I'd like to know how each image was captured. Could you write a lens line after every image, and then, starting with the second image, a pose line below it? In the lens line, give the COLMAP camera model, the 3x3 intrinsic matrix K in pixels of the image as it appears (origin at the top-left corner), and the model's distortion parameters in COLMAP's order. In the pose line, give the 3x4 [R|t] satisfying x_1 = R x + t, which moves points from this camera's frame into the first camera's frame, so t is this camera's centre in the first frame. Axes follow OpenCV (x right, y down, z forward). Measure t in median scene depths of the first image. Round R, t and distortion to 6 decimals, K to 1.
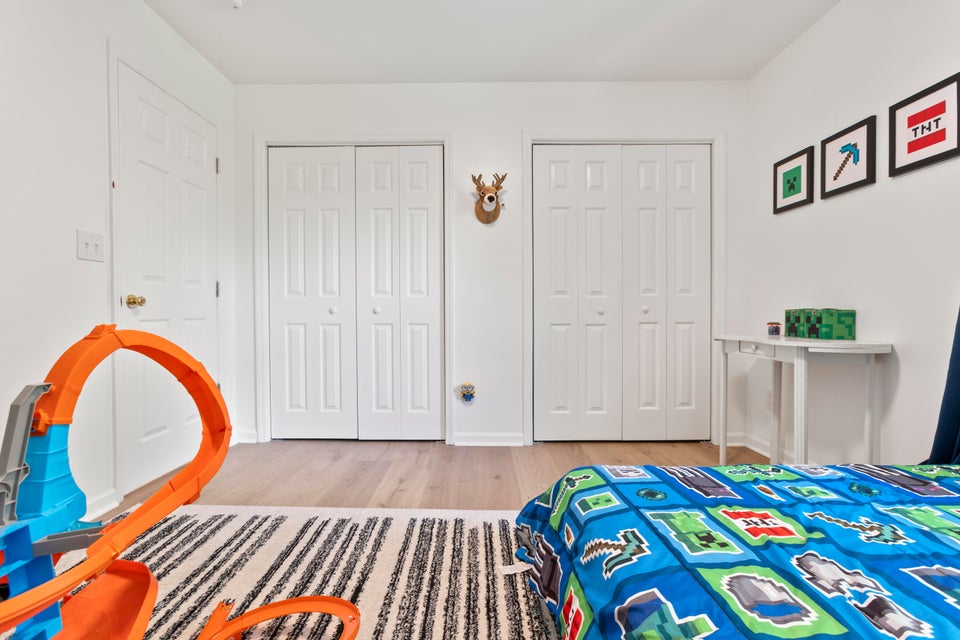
lens RADIAL K [[454.7, 0, 480.1], [0, 454.7, 317.3], [0, 0, 1]] dist [-0.000832, 0.002579]
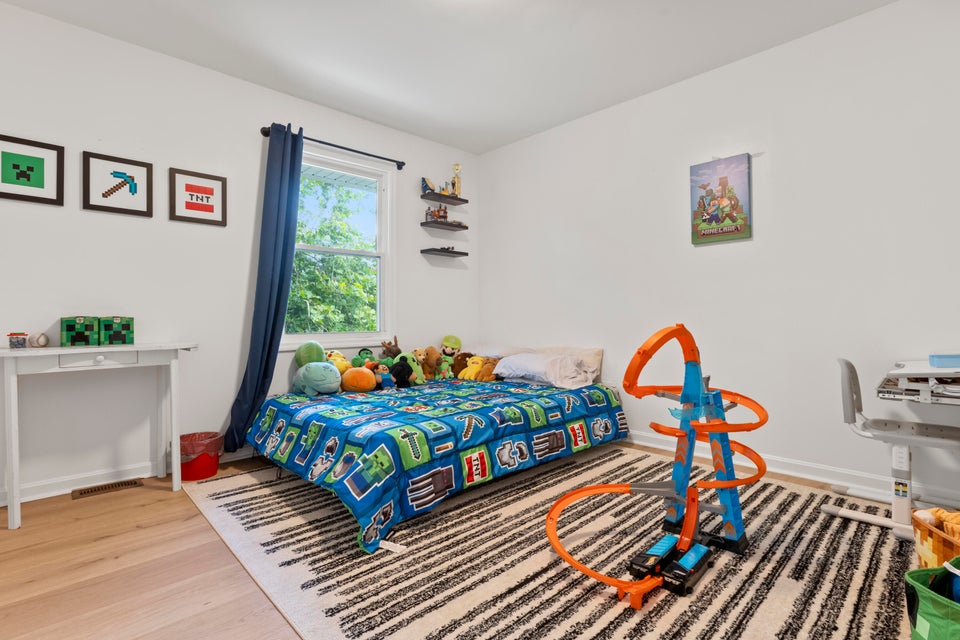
lens RADIAL K [[454.7, 0, 477.9], [0, 454.7, 319.2], [0, 0, 1]] dist [-0.000832, 0.002579]
pose [[-0.696245, 0.003379, 0.717797, -0.749916], [0.014003, 0.999863, 0.008875, -0.012853], [-0.717668, 0.016230, -0.696196, 1.386270]]
